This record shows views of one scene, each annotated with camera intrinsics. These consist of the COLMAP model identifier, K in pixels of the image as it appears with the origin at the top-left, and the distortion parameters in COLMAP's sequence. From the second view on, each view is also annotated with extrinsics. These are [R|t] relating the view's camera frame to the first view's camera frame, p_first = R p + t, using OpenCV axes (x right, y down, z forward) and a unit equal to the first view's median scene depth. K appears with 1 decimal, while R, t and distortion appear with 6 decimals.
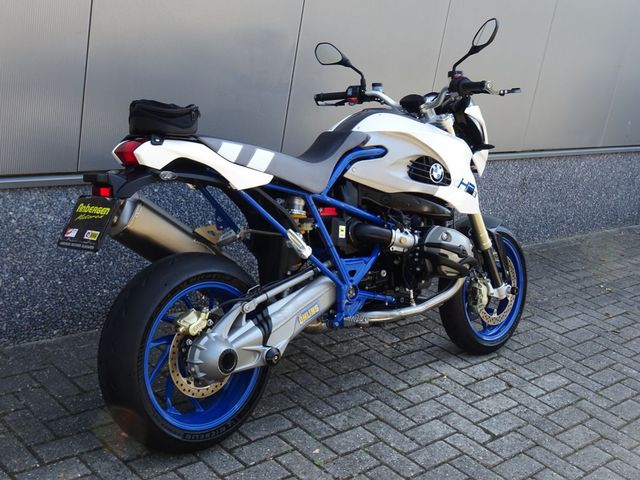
lens RADIAL K [[869.7, 0, 320.0], [0, 869.7, 240.0], [0, 0, 1]] dist [-0.005283, -0.033092]
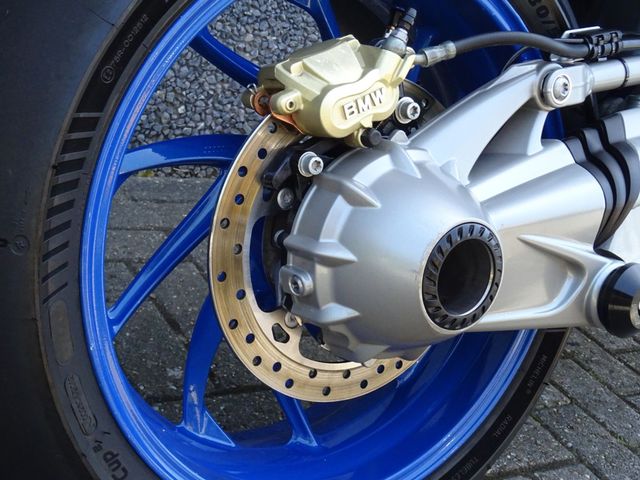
lens RADIAL K [[869.7, 0, 320.0], [0, 869.7, 240.0], [0, 0, 1]] dist [-0.005283, -0.033092]
pose [[0.973699, 0.177939, -0.142293, -0.110360], [-0.172871, 0.983807, 0.047320, 0.124613], [0.148409, -0.021477, 0.988693, 0.762672]]
